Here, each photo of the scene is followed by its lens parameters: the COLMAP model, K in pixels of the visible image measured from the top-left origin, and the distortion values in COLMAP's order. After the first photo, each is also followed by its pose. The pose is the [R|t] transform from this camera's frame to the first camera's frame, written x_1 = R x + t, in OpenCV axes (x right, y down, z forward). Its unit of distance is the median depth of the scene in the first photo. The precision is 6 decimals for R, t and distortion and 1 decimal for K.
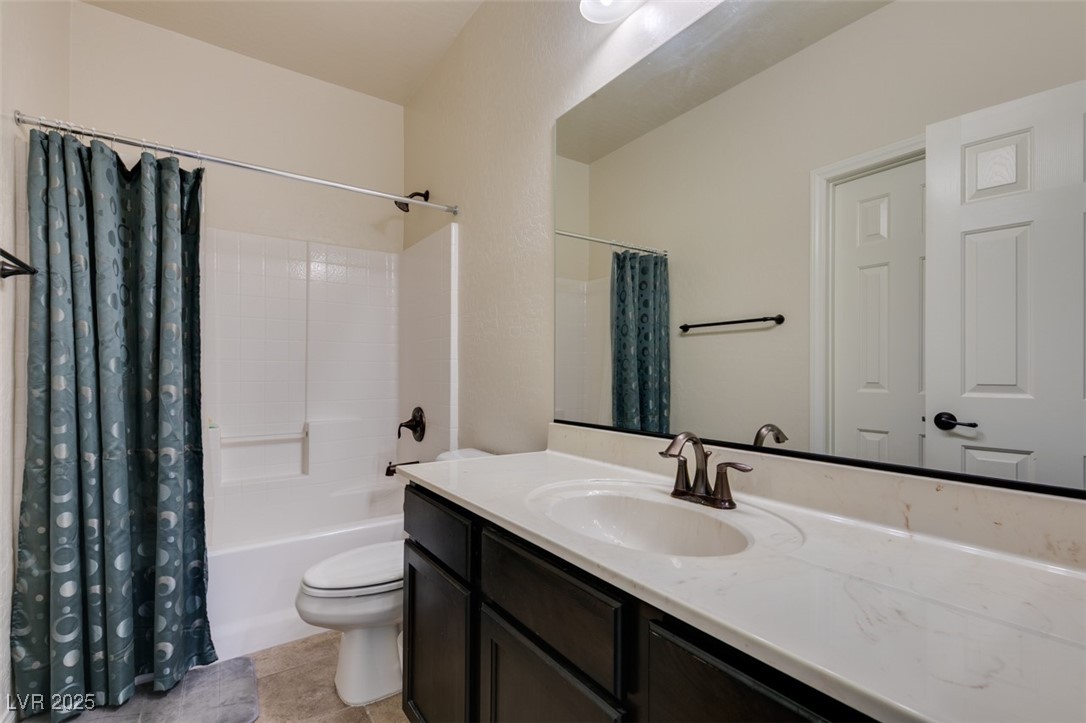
lens RADIAL K [[483.9, 0, 538.9], [0, 483.9, 367.5], [0, 0, 1]] dist [0.003283, 0.000014]
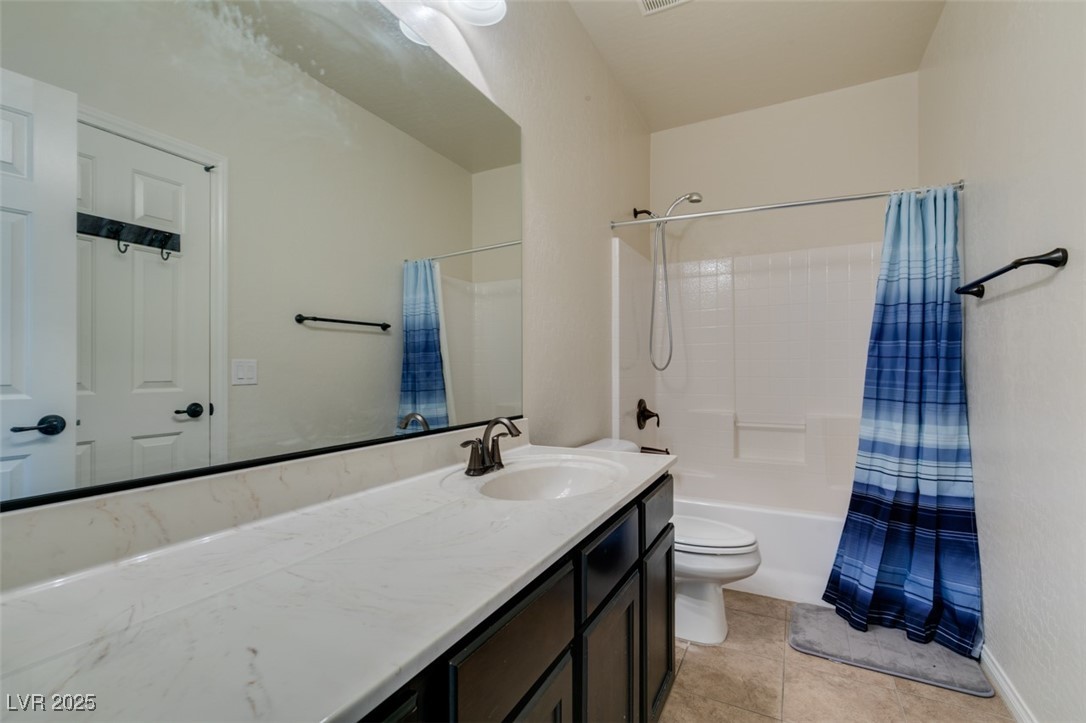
lens RADIAL K [[483.9, 0, 538.9], [0, 483.9, 367.5], [0, 0, 1]] dist [0.003283, 0.000014]
pose [[-0.452877, 0.002631, 0.891569, -0.756052], [0.002162, 0.999996, -0.001853, 0.015485], [-0.891570, 0.001089, -0.452881, 1.341091]]
